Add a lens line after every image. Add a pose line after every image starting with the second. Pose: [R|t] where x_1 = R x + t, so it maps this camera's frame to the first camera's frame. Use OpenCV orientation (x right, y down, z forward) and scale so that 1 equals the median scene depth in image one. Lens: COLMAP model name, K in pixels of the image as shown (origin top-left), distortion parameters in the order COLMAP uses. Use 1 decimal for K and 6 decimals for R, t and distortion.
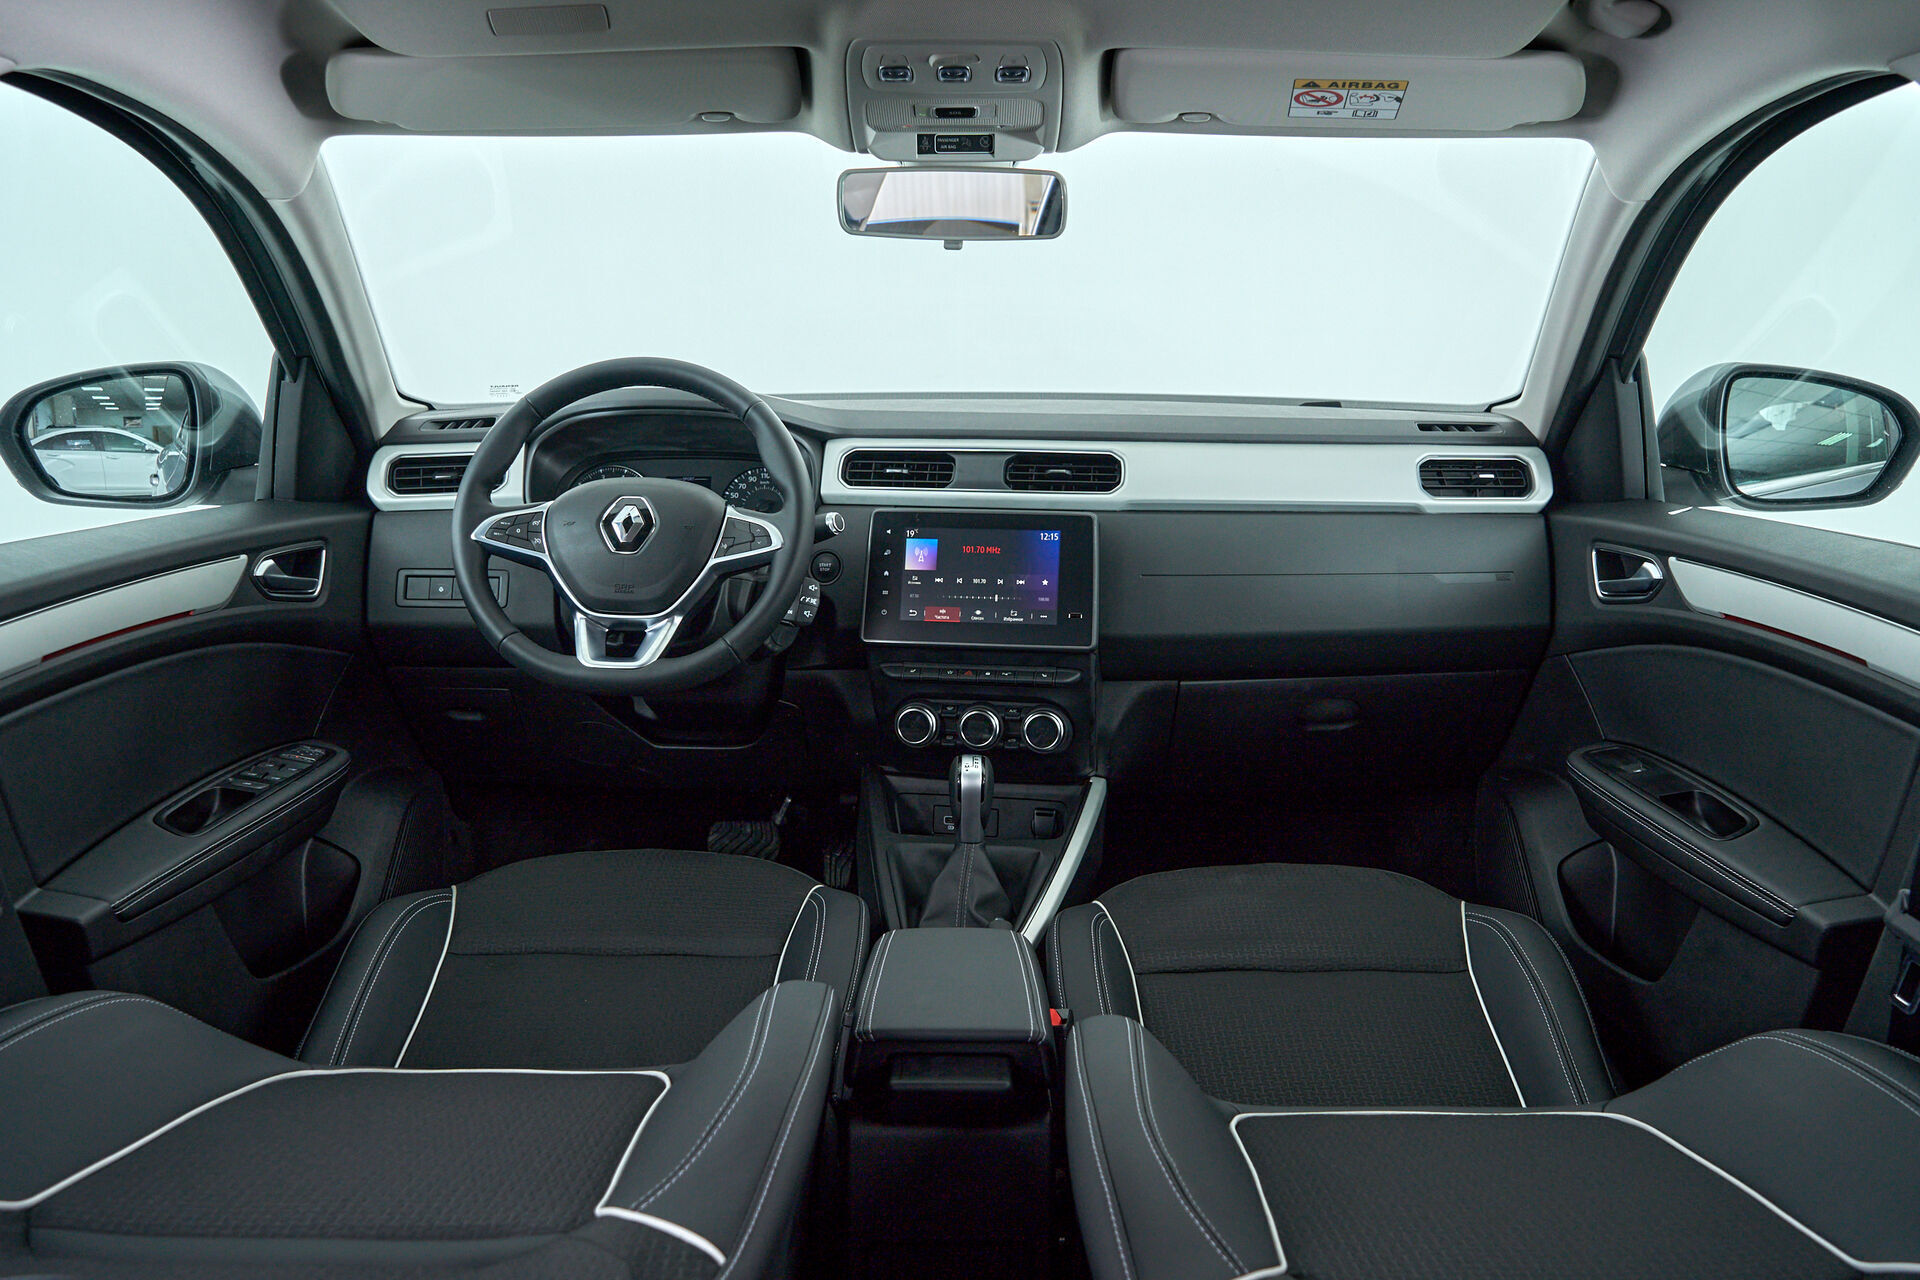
lens RADIAL K [[1560.0, 0, 960.0], [0, 1560.0, 640.0], [0, 0, 1]] dist [0.012371, -0.015108]
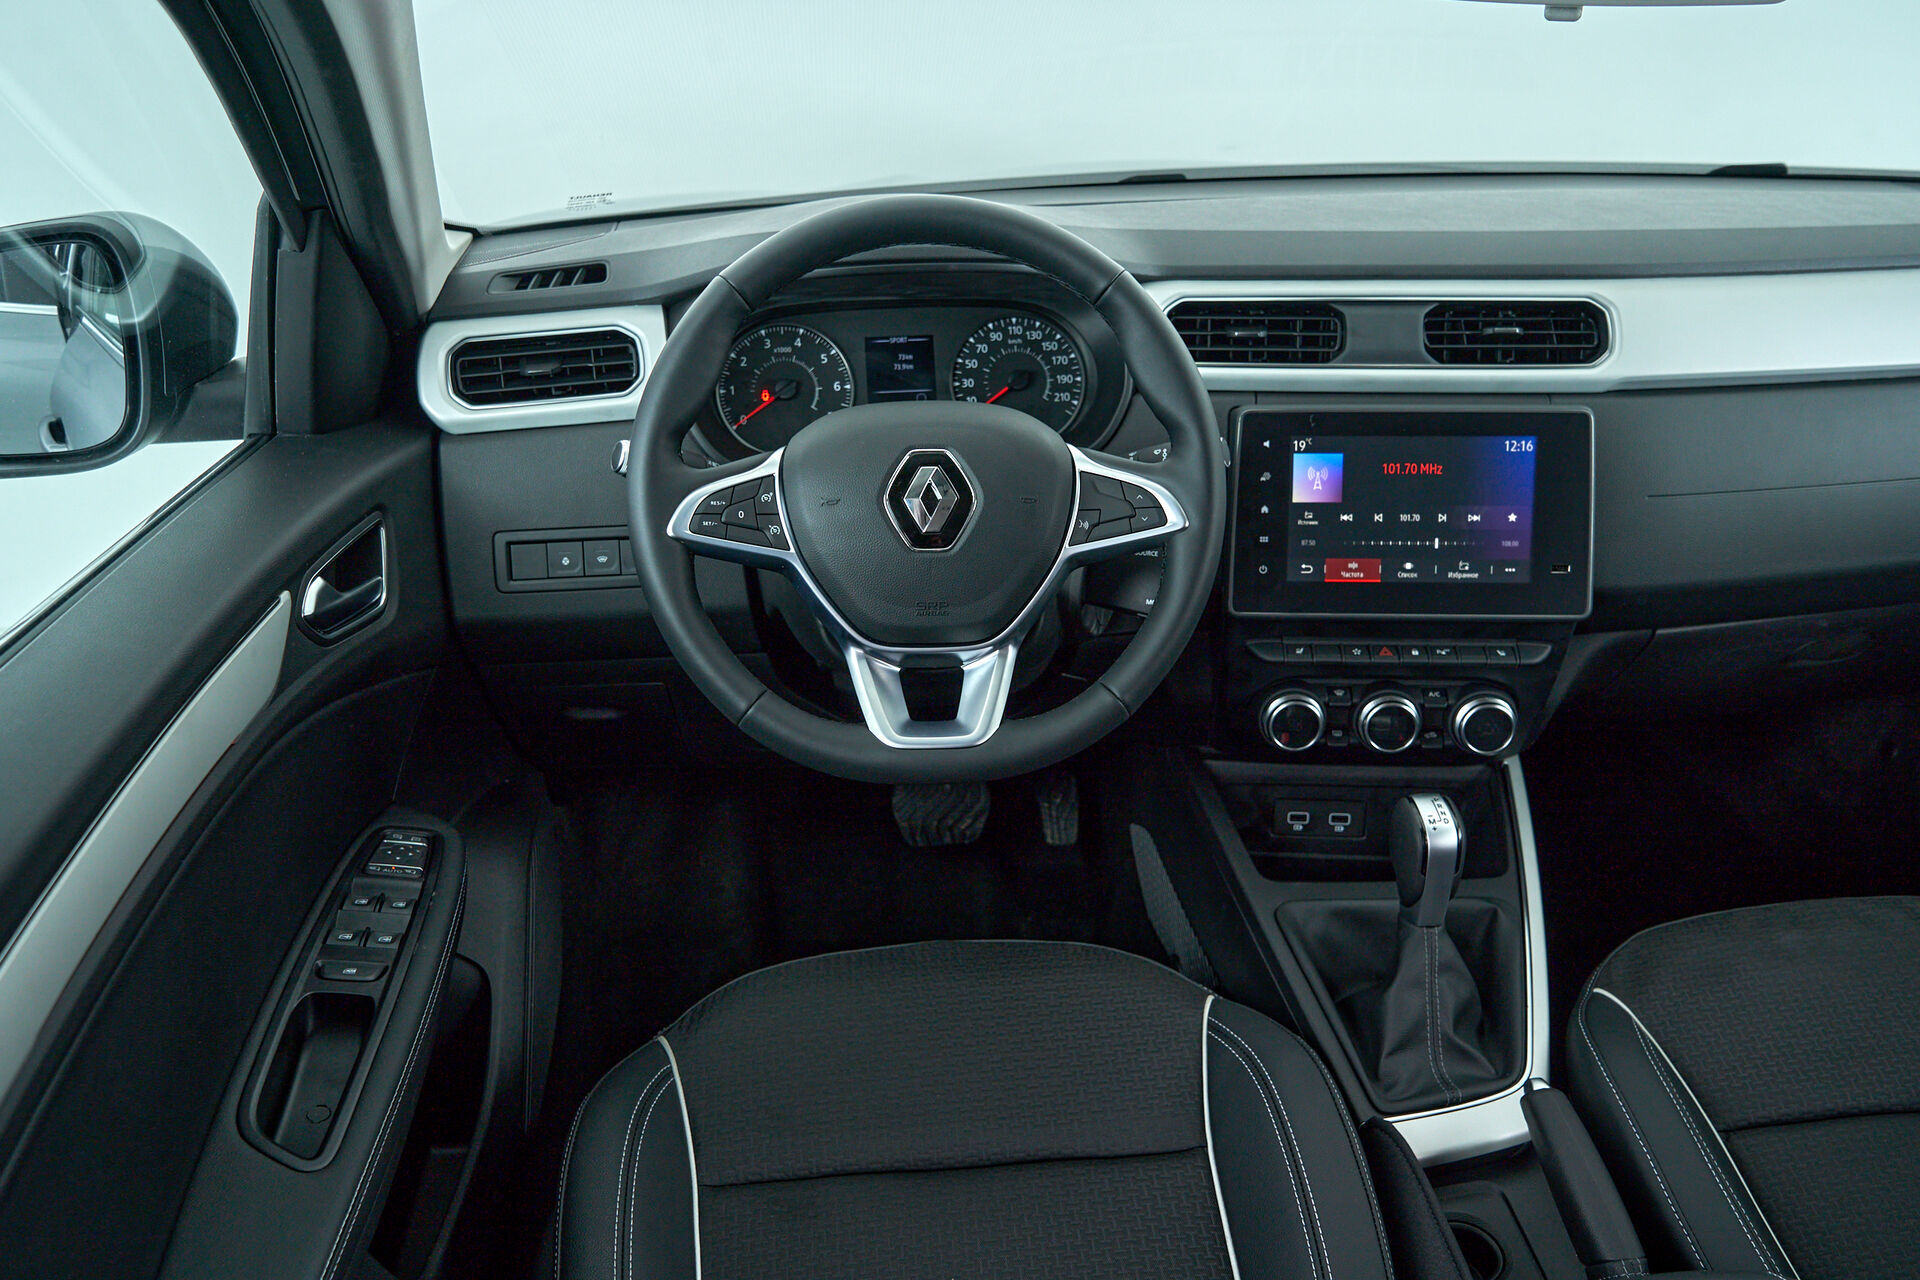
lens RADIAL K [[1560.0, 0, 960.0], [0, 1560.0, 640.0], [0, 0, 1]] dist [0.012371, -0.015108]
pose [[0.994977, -0.056663, 0.082527, -0.232670], [0.035667, 0.970944, 0.236634, -0.149882], [-0.093537, -0.232502, 0.968088, 0.370635]]
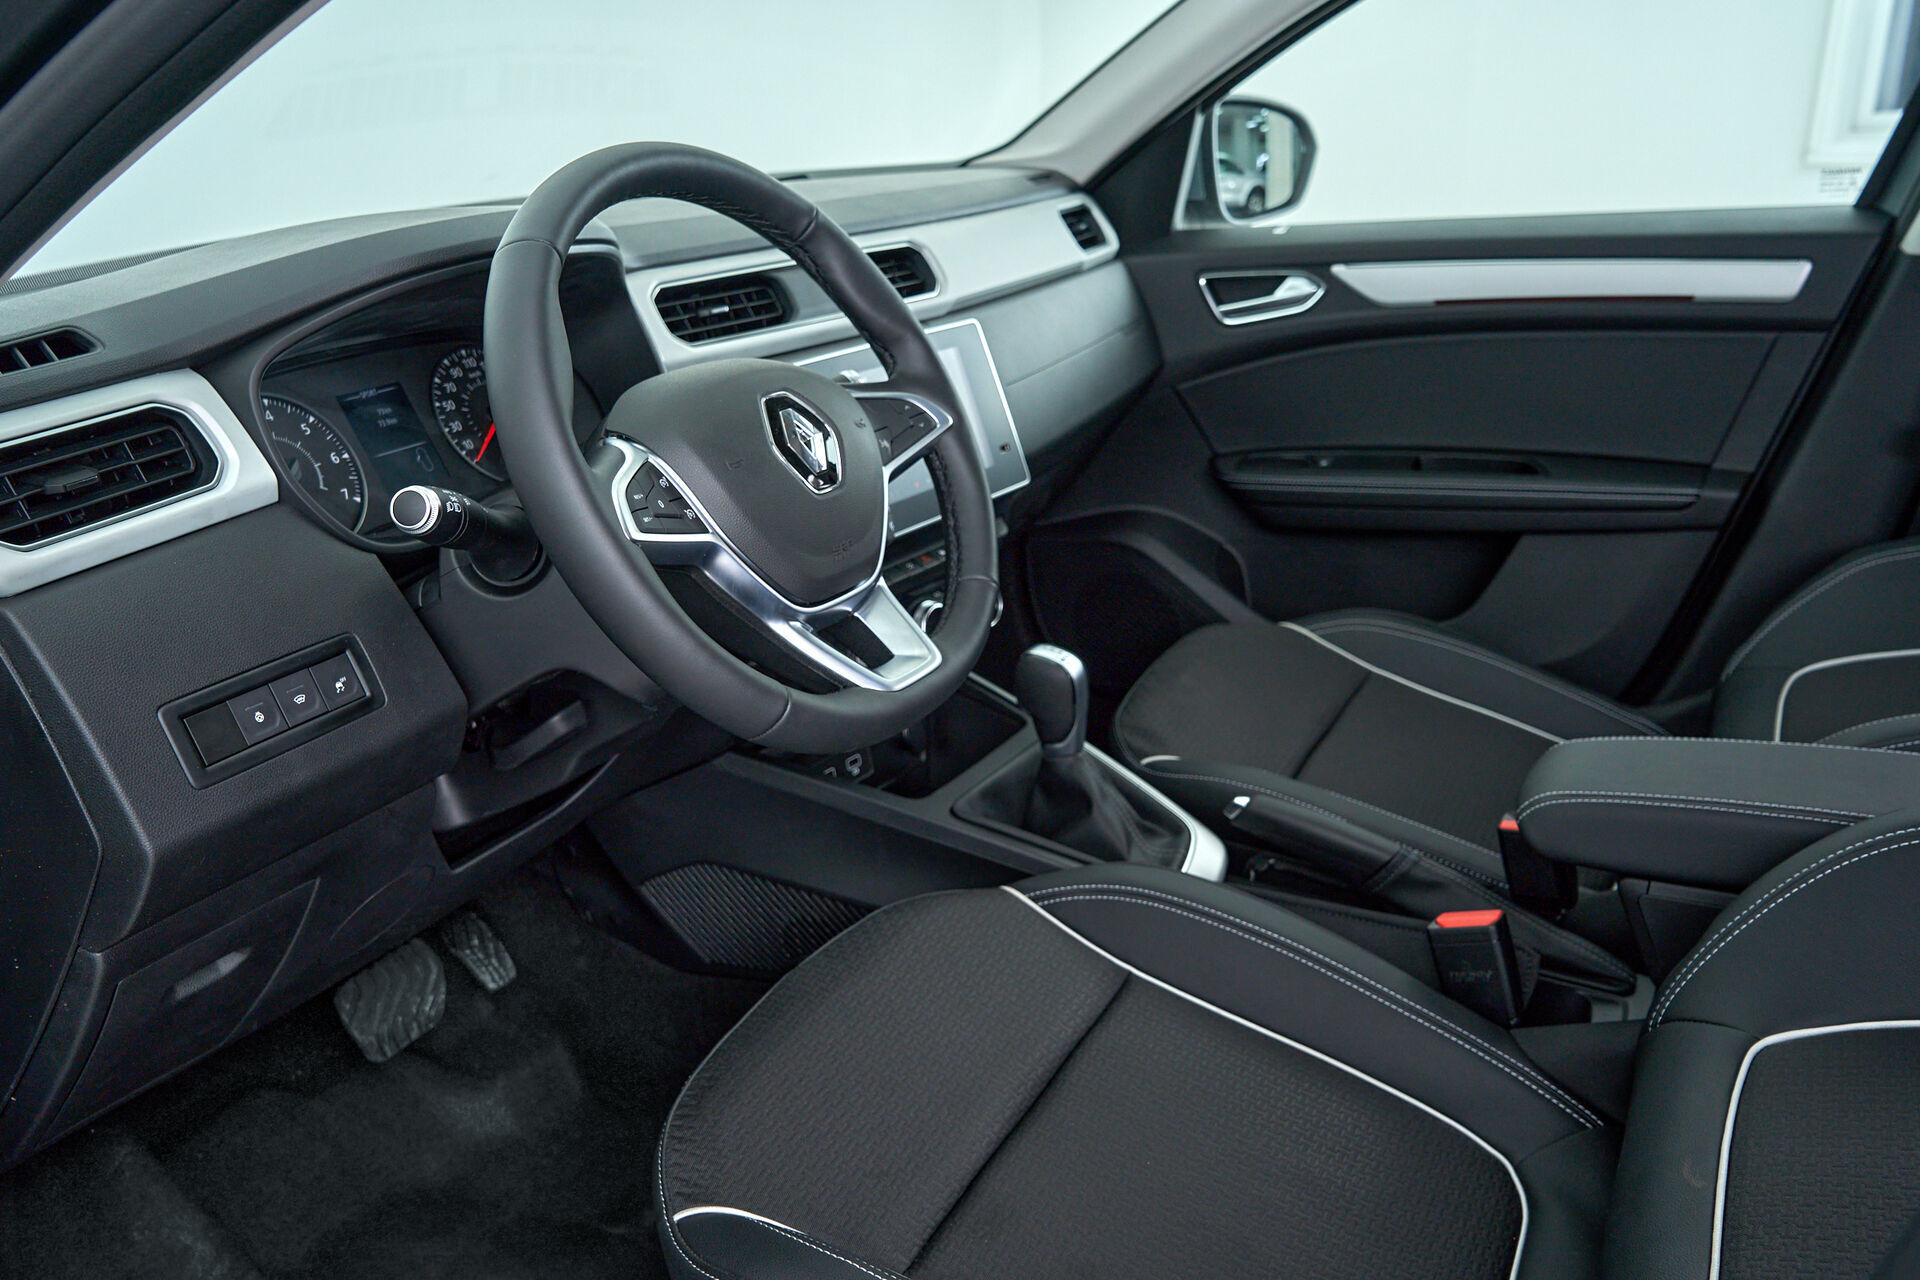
lens RADIAL K [[1560.0, 0, 960.0], [0, 1560.0, 640.0], [0, 0, 1]] dist [0.012371, -0.015108]
pose [[0.456523, -0.320320, 0.830049, -0.619842], [0.225817, 0.944108, 0.240138, -0.118000], [-0.860577, 0.077811, 0.503341, 0.617911]]
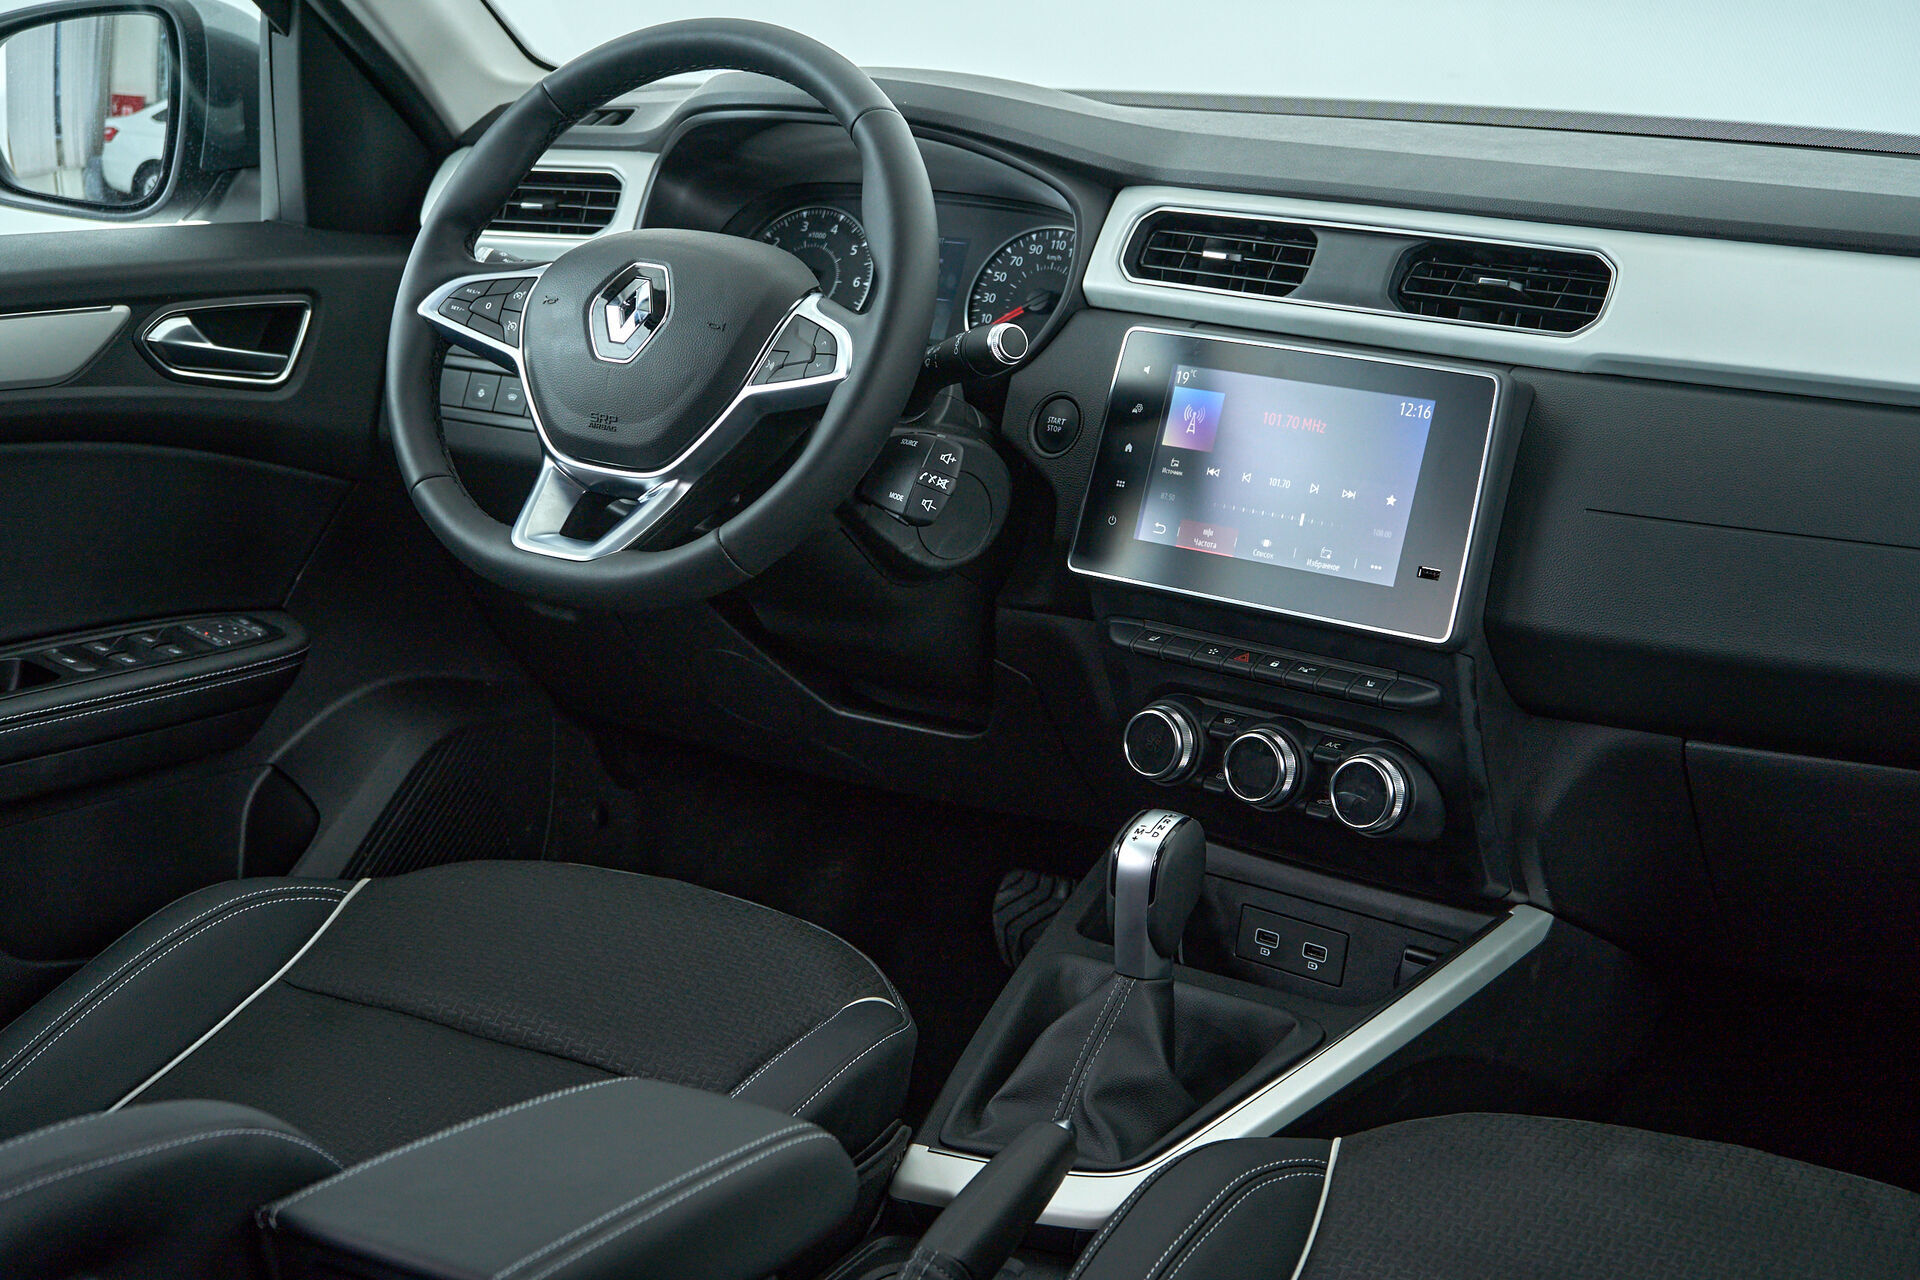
lens RADIAL K [[2985.4, 0, 960.0], [0, 2985.4, 640.0], [0, 0, 1]] dist [0.005140, -0.028762]
pose [[0.864551, 0.141342, -0.482260, 0.402255], [-0.122768, 0.989960, 0.070052, -0.042478], [0.487320, -0.001357, 0.873223, 0.091985]]
